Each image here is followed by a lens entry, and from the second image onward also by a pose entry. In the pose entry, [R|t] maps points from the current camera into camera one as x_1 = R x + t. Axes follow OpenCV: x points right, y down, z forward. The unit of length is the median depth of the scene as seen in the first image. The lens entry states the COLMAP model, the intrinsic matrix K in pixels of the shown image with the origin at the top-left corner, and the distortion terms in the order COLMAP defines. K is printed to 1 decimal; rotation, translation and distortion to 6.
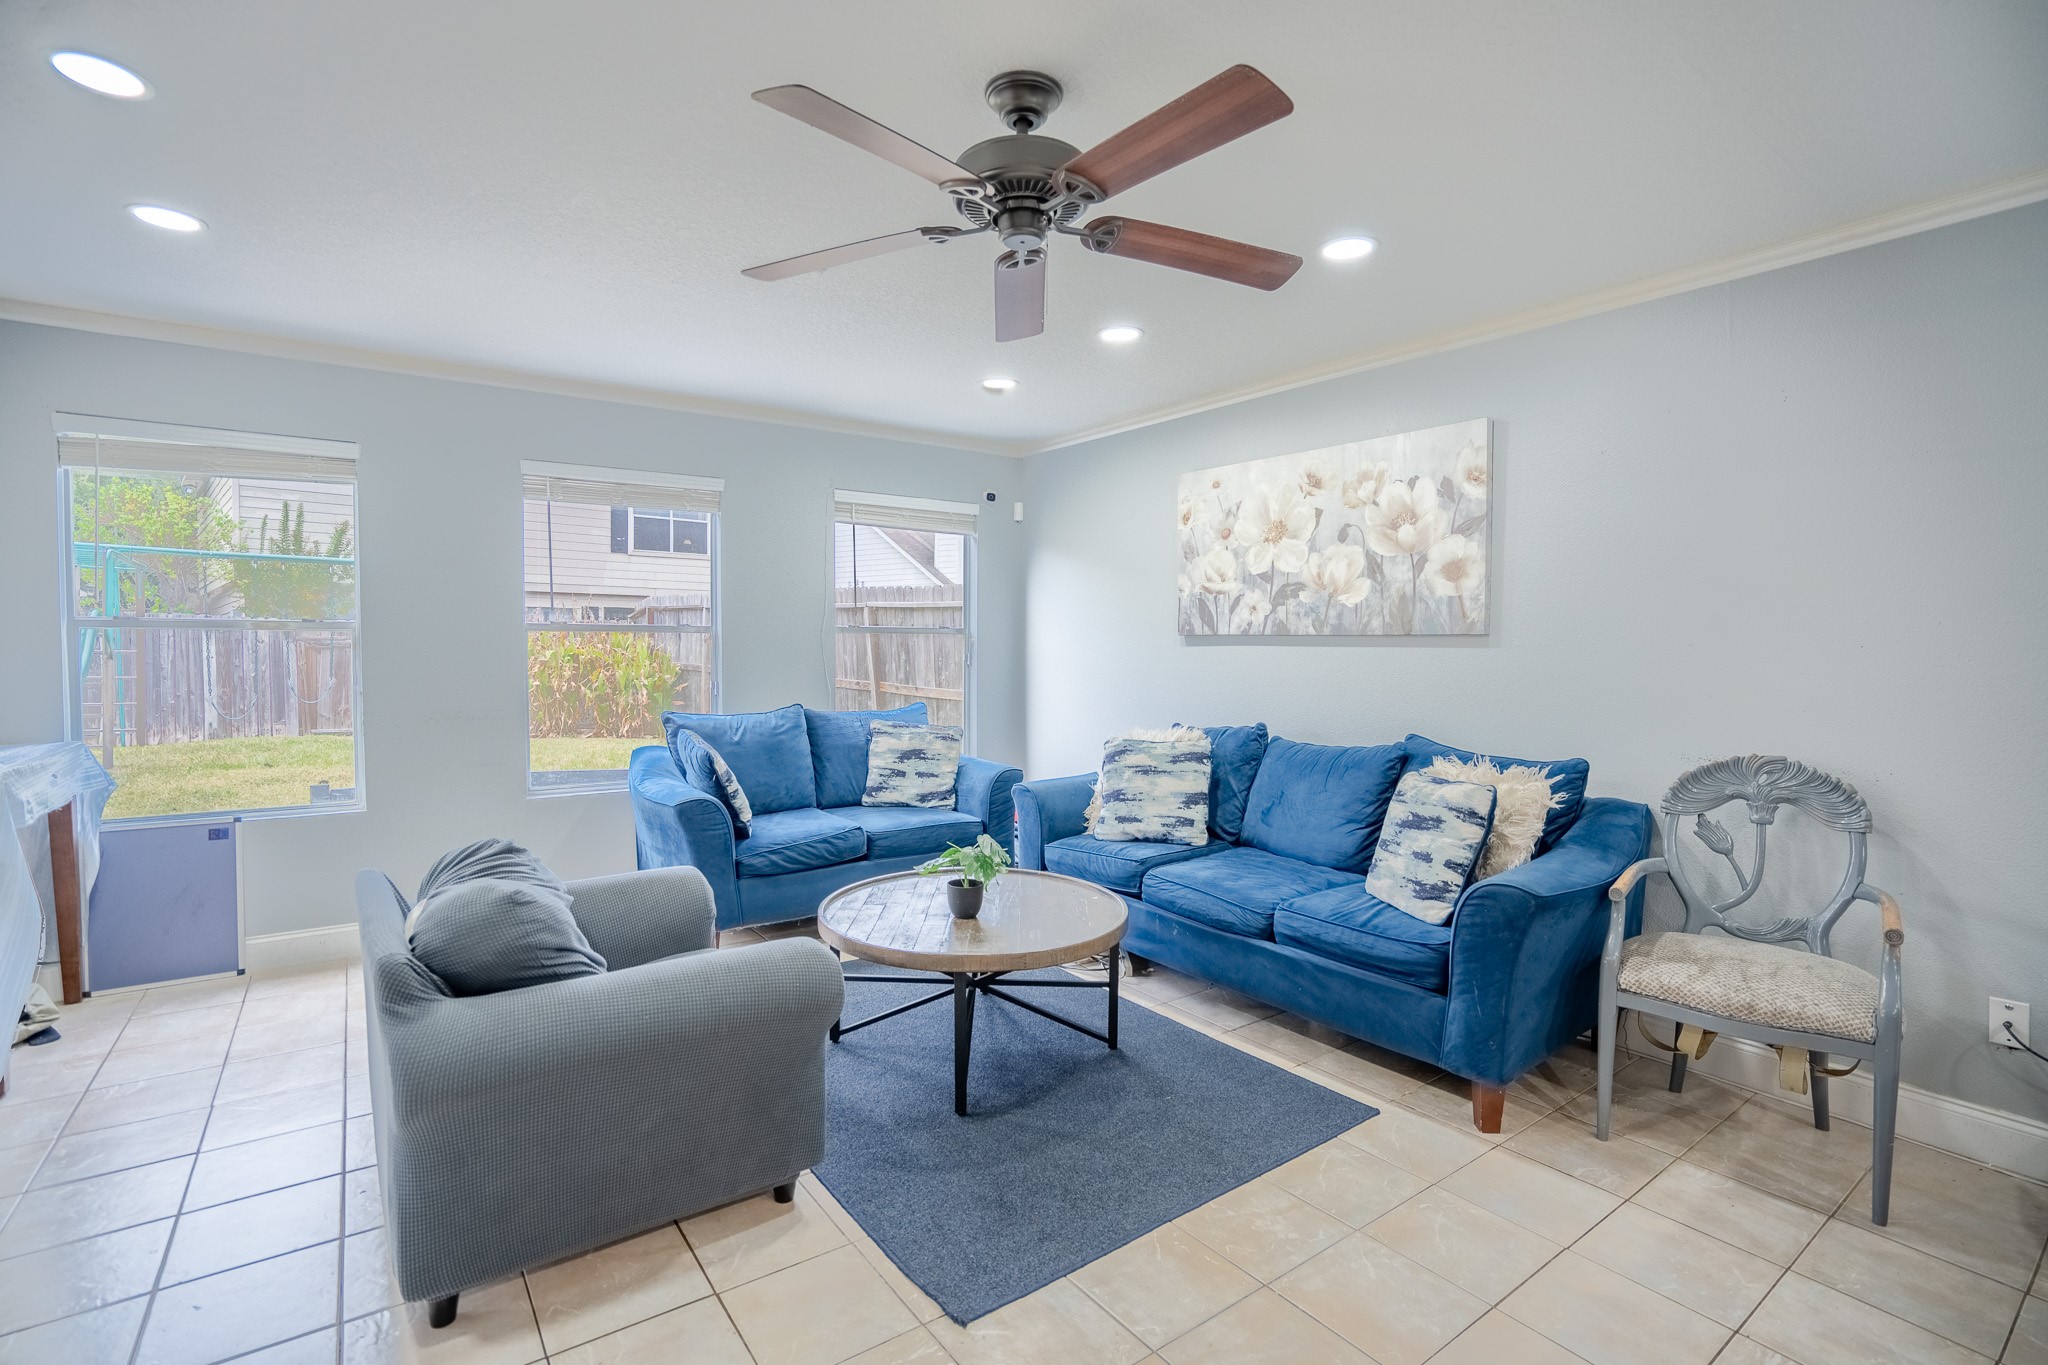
lens RADIAL K [[944.6, 0, 1026.2], [0, 944.6, 687.2], [0, 0, 1]] dist [-0.046280, 0.014365]
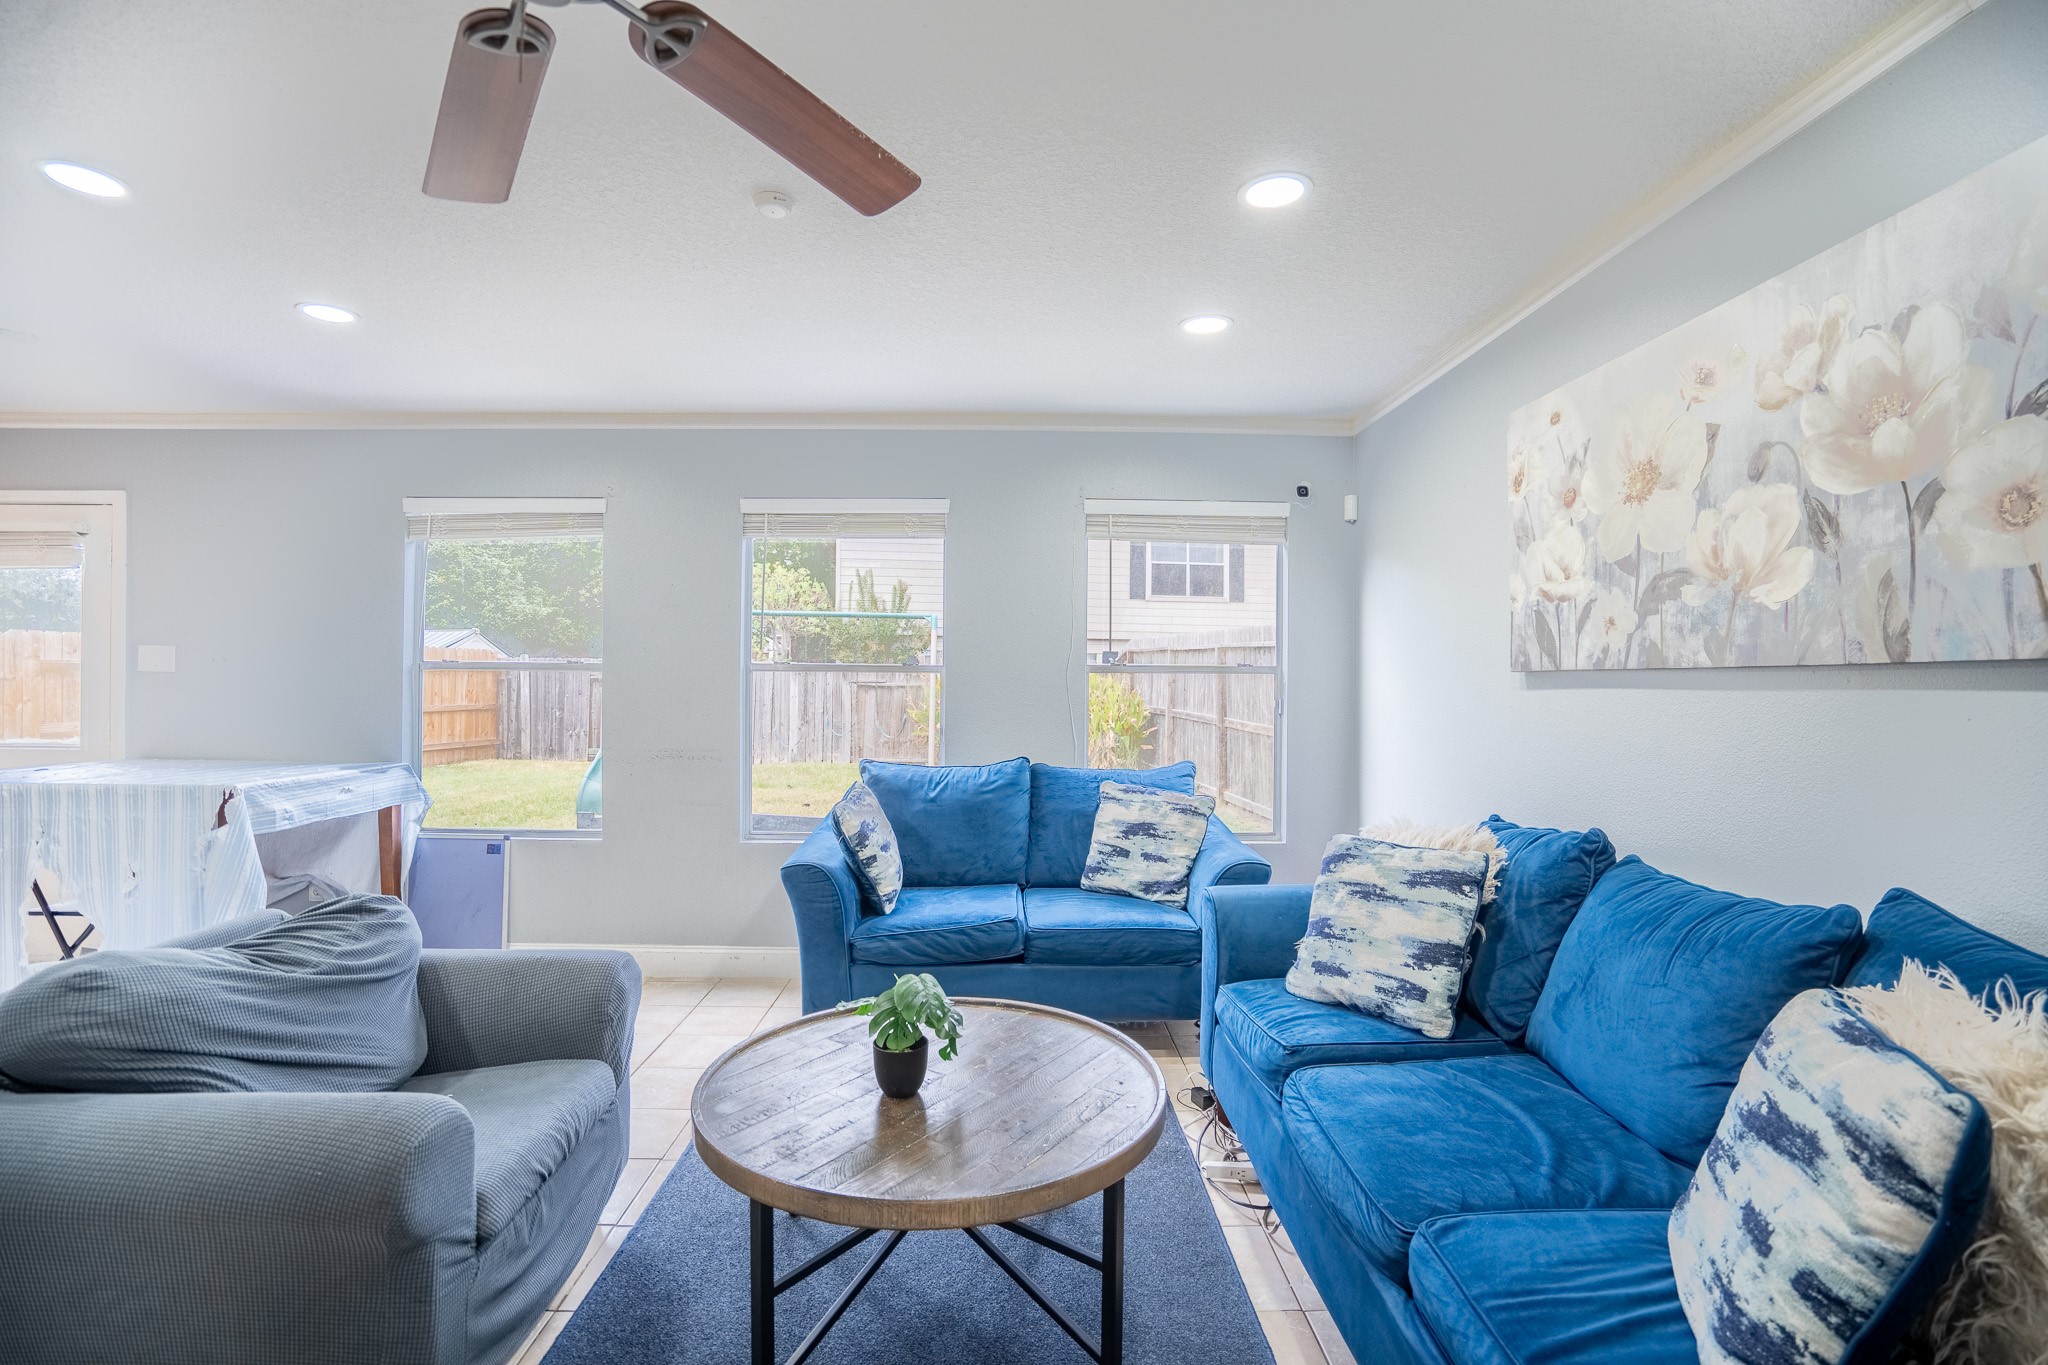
lens RADIAL K [[944.6, 0, 1014.7], [0, 944.6, 691.1], [0, 0, 1]] dist [-0.046280, 0.014365]
pose [[0.826029, 0.003783, -0.563615, 0.269513], [-0.027667, 0.999044, -0.033843, -0.014359], [0.562948, 0.043549, 0.825344, 0.355289]]
